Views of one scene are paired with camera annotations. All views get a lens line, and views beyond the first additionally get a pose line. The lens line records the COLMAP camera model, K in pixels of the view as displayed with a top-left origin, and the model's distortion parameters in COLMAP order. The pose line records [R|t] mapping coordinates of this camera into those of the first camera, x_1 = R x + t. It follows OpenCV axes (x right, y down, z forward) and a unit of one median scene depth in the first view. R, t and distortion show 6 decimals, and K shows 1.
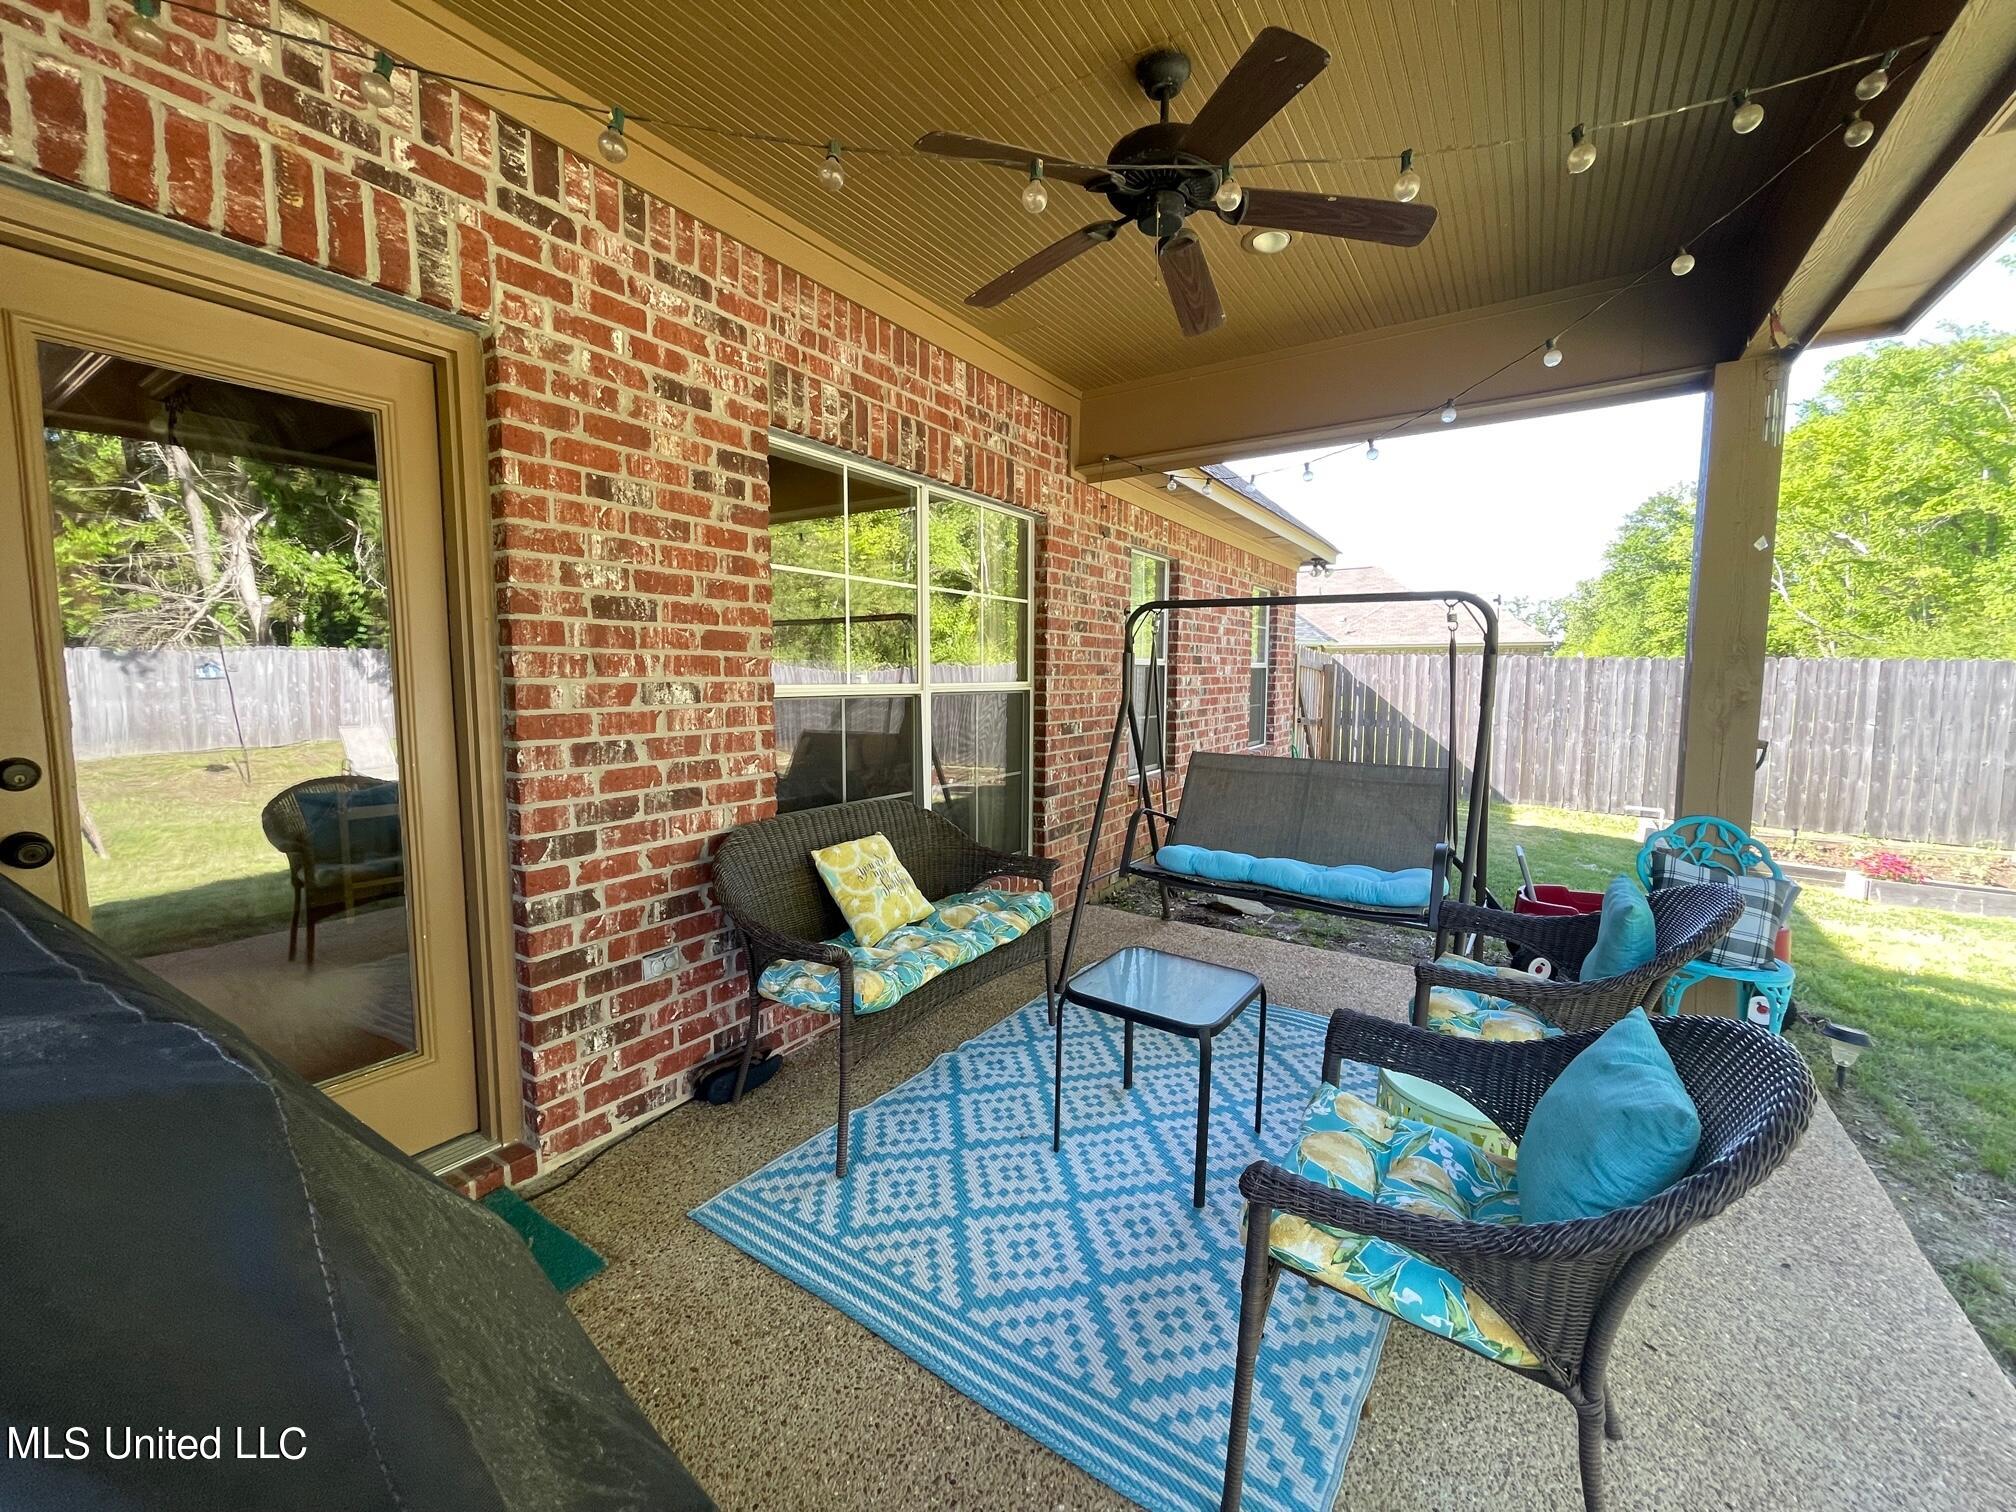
lens RADIAL K [[805.7, 0, 1005.5], [0, 805.7, 746.7], [0, 0, 1]] dist [-0.012952, 0.000370]
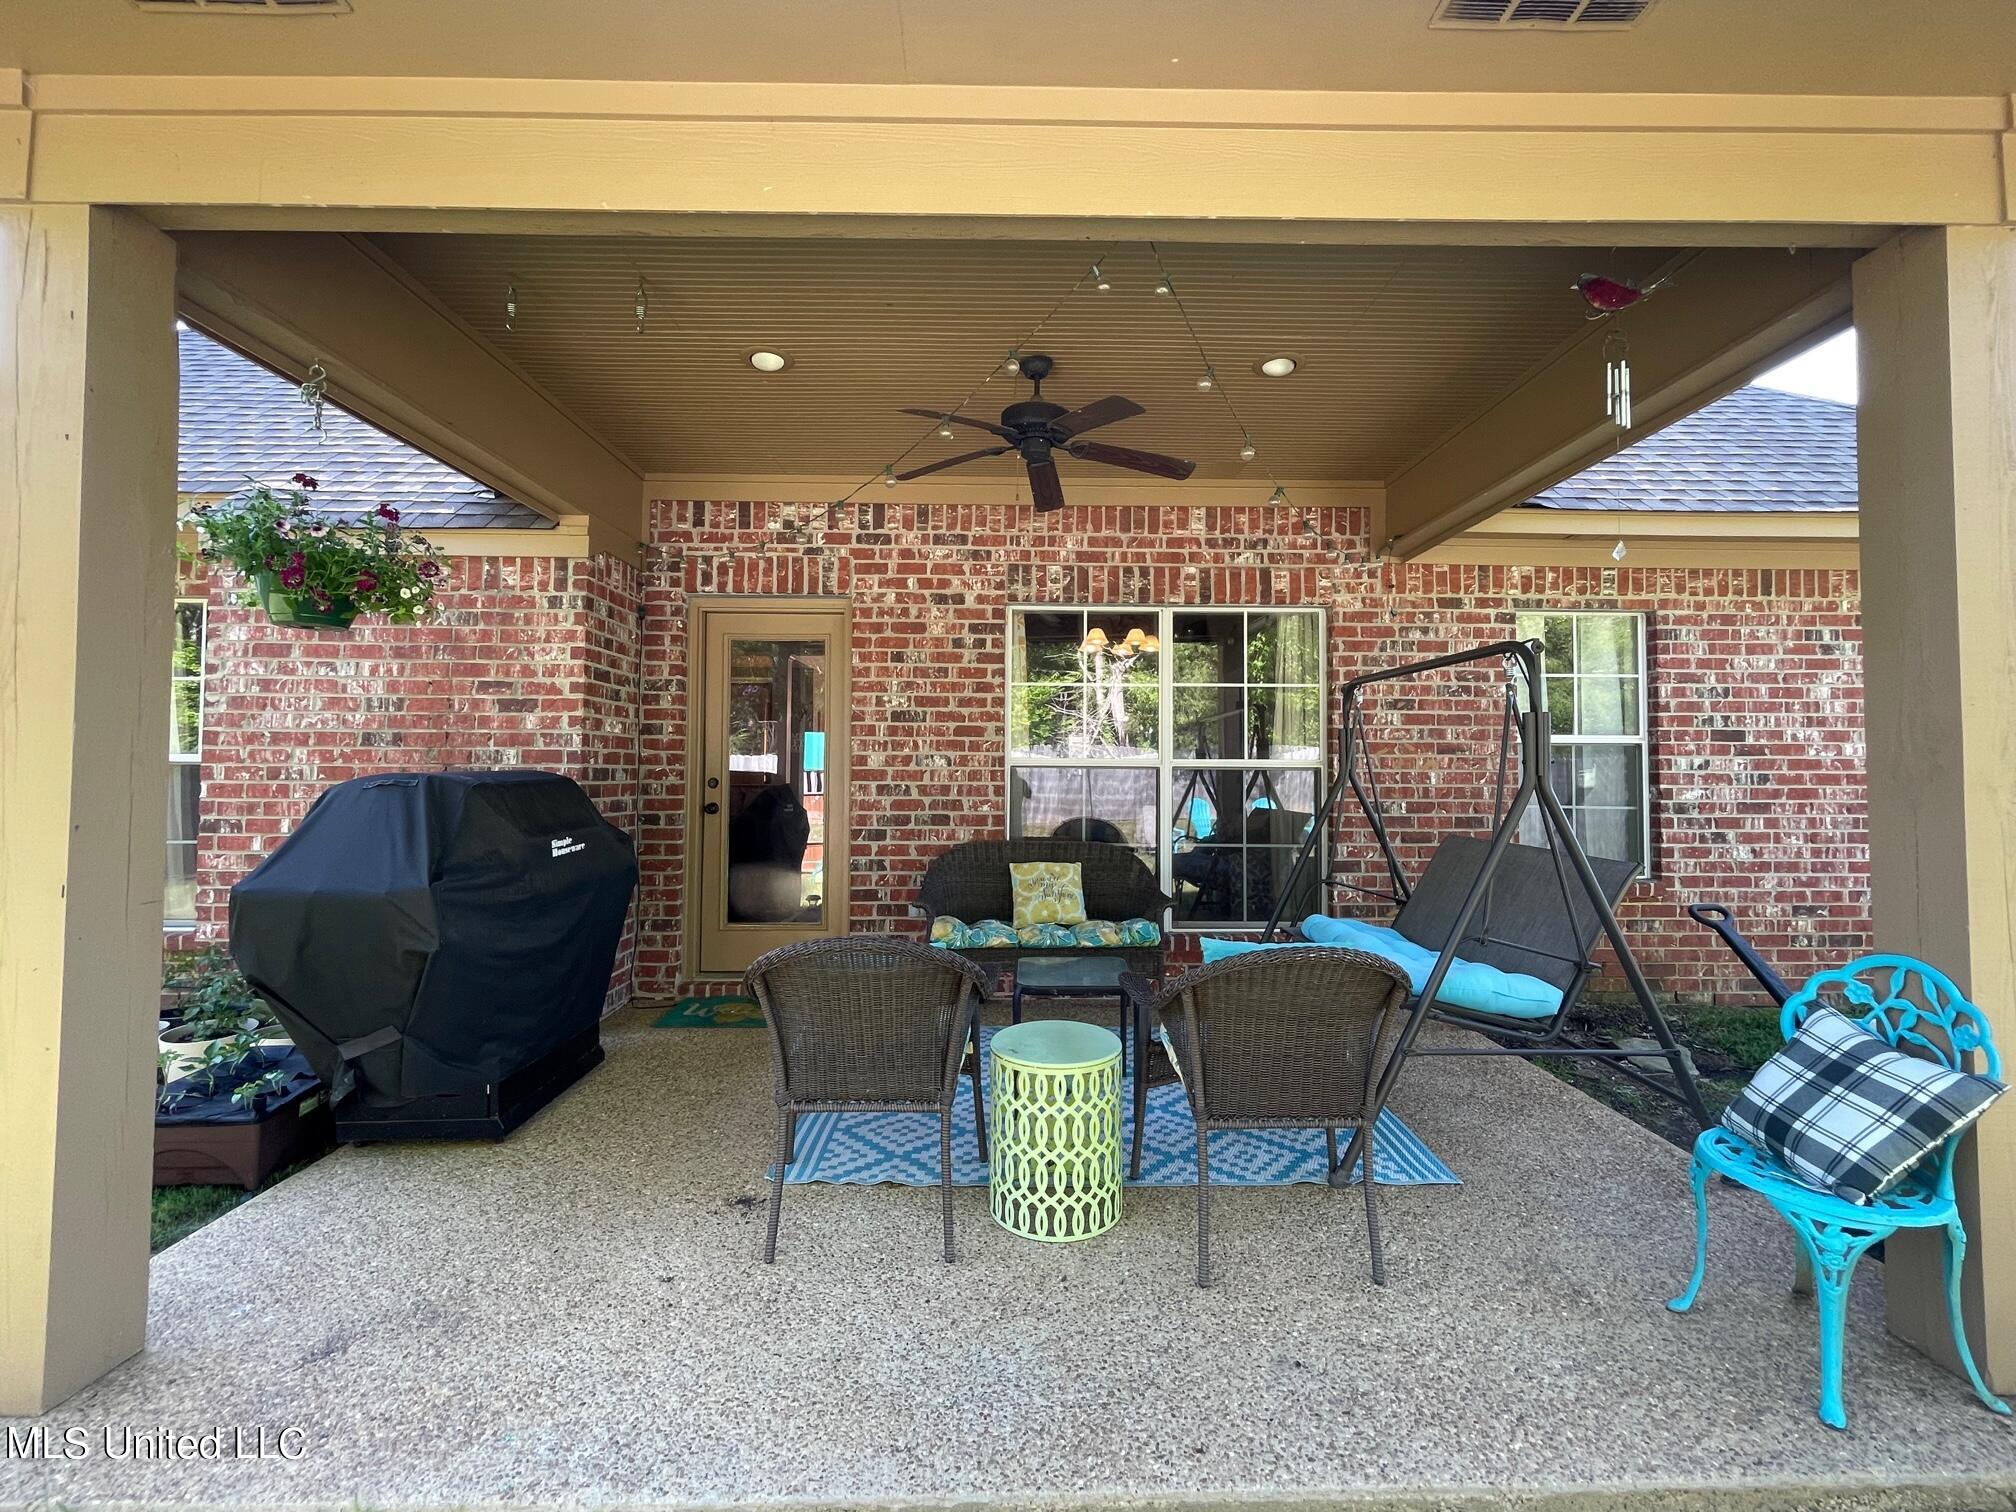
lens RADIAL K [[805.7, 0, 1005.5], [0, 805.7, 746.7], [0, 0, 1]] dist [-0.012952, 0.000370]
pose [[0.569335, -0.022488, -0.821798, 1.201854], [-0.078500, 0.993571, -0.081573, 0.038803], [0.818349, 0.110954, 0.563909, 0.102665]]
